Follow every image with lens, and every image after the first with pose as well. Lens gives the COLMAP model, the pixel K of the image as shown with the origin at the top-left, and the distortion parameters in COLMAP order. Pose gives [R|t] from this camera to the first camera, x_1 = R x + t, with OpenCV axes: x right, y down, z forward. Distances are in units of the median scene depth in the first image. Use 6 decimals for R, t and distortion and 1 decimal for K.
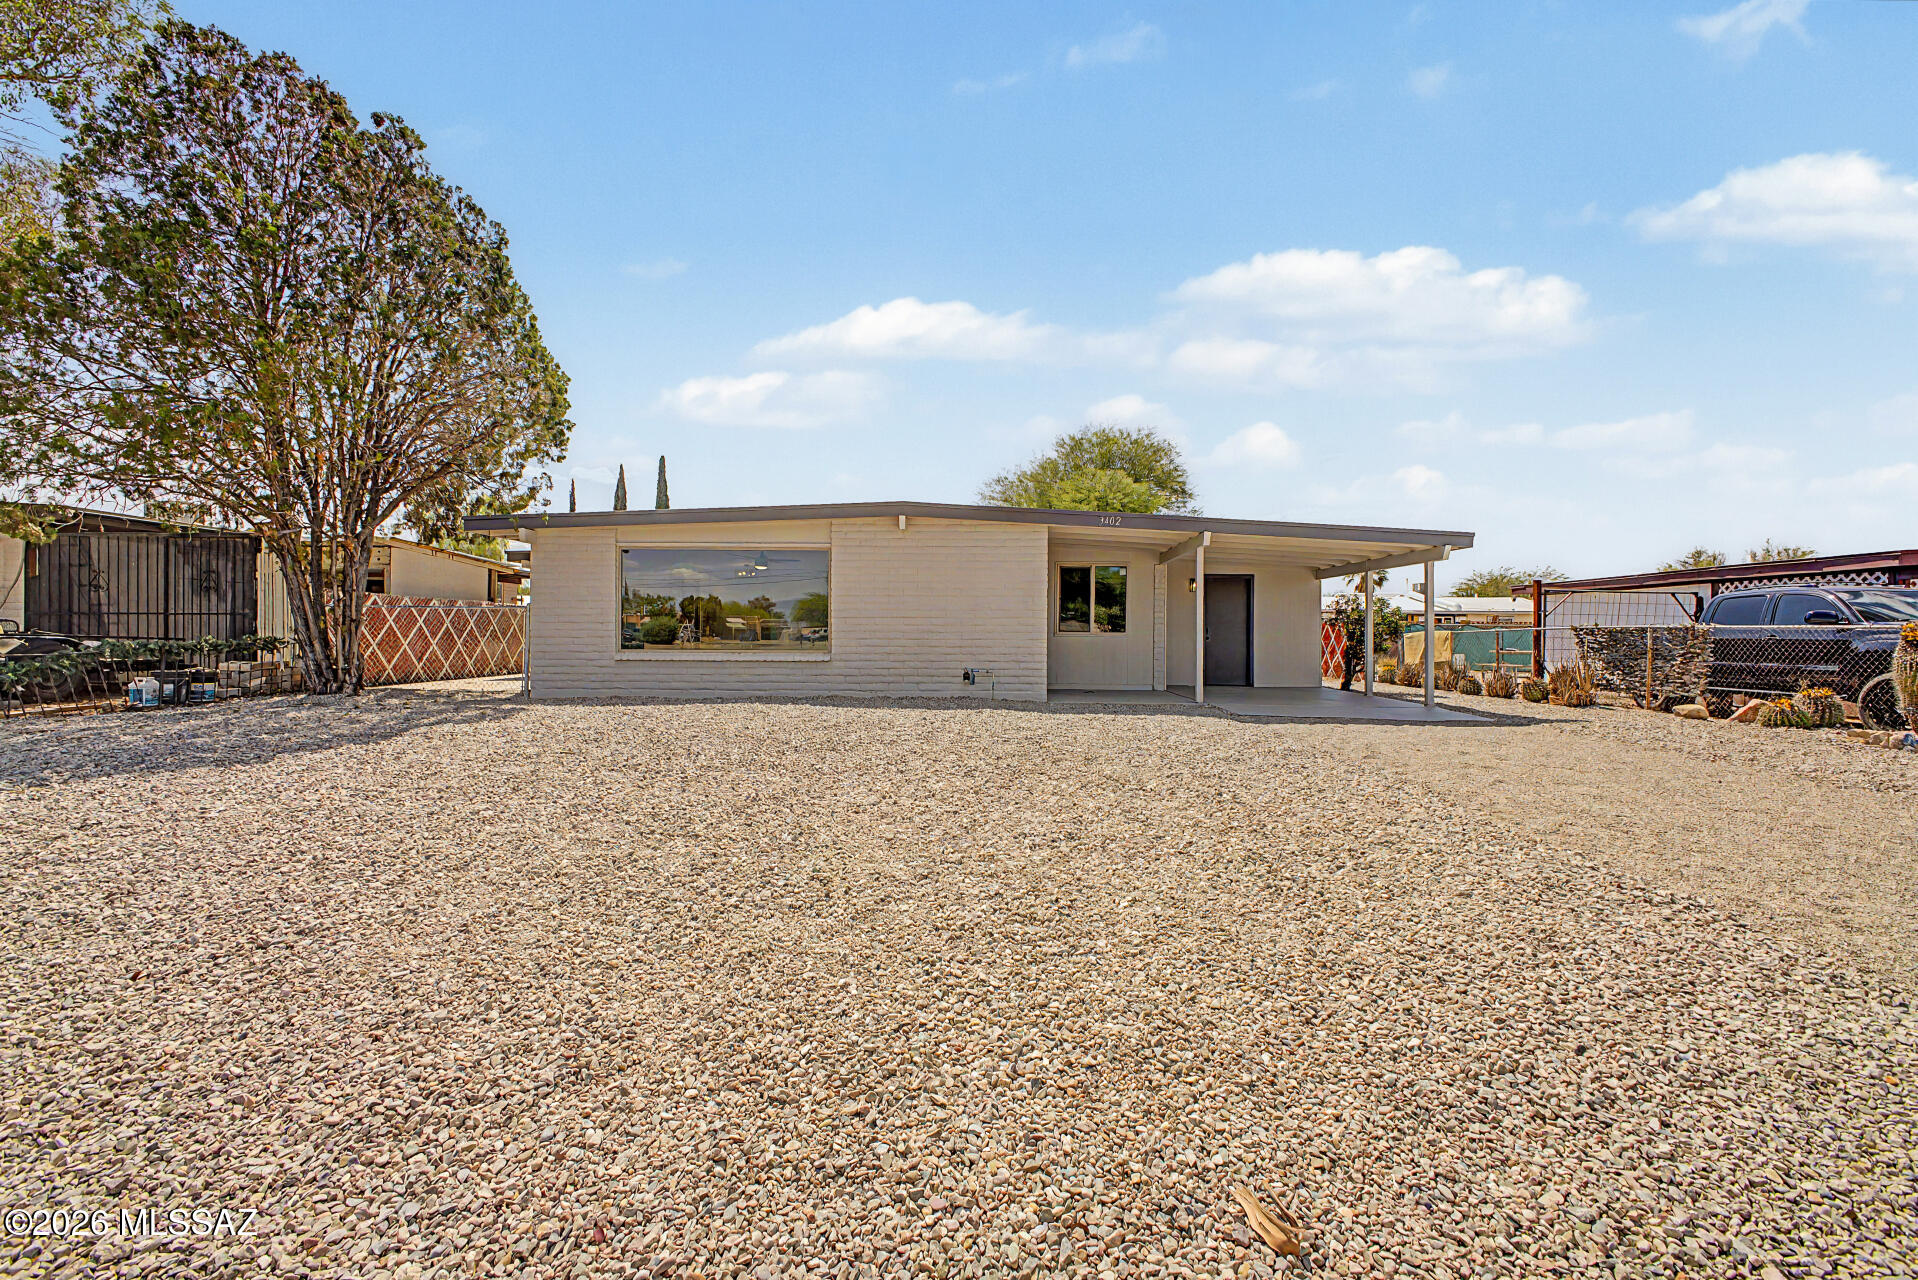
lens RADIAL K [[777.3, 0, 962.8], [0, 777.3, 634.1], [0, 0, 1]] dist [0.033870, -0.008617]
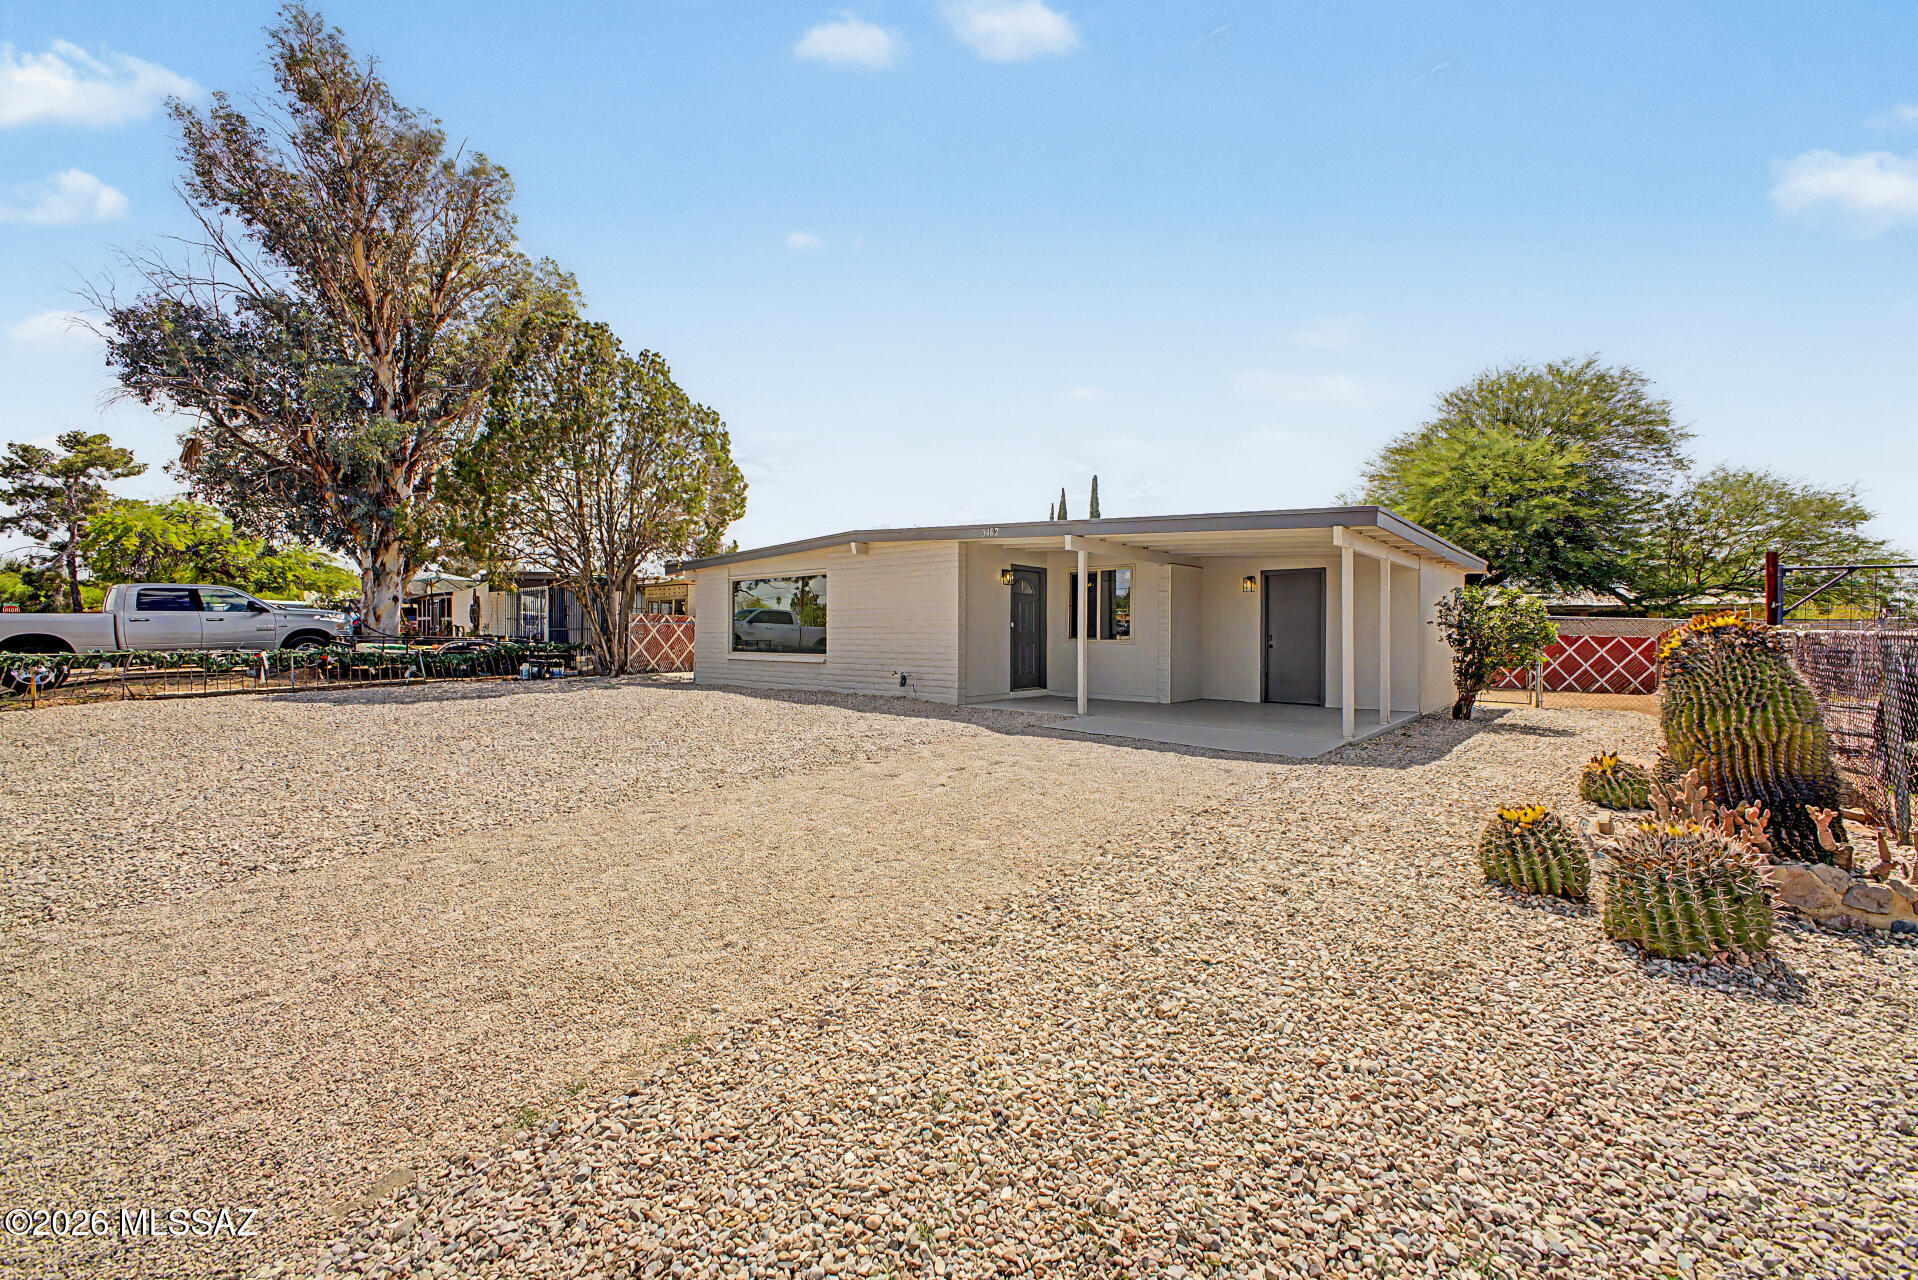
lens RADIAL K [[777.3, 0, 962.8], [0, 777.3, 634.1], [0, 0, 1]] dist [0.033870, -0.008617]
pose [[0.786284, 0.002717, -0.617860, 0.737808], [0.000987, 0.999984, 0.005655, -0.018906], [0.617865, -0.005056, 0.786268, 0.162922]]
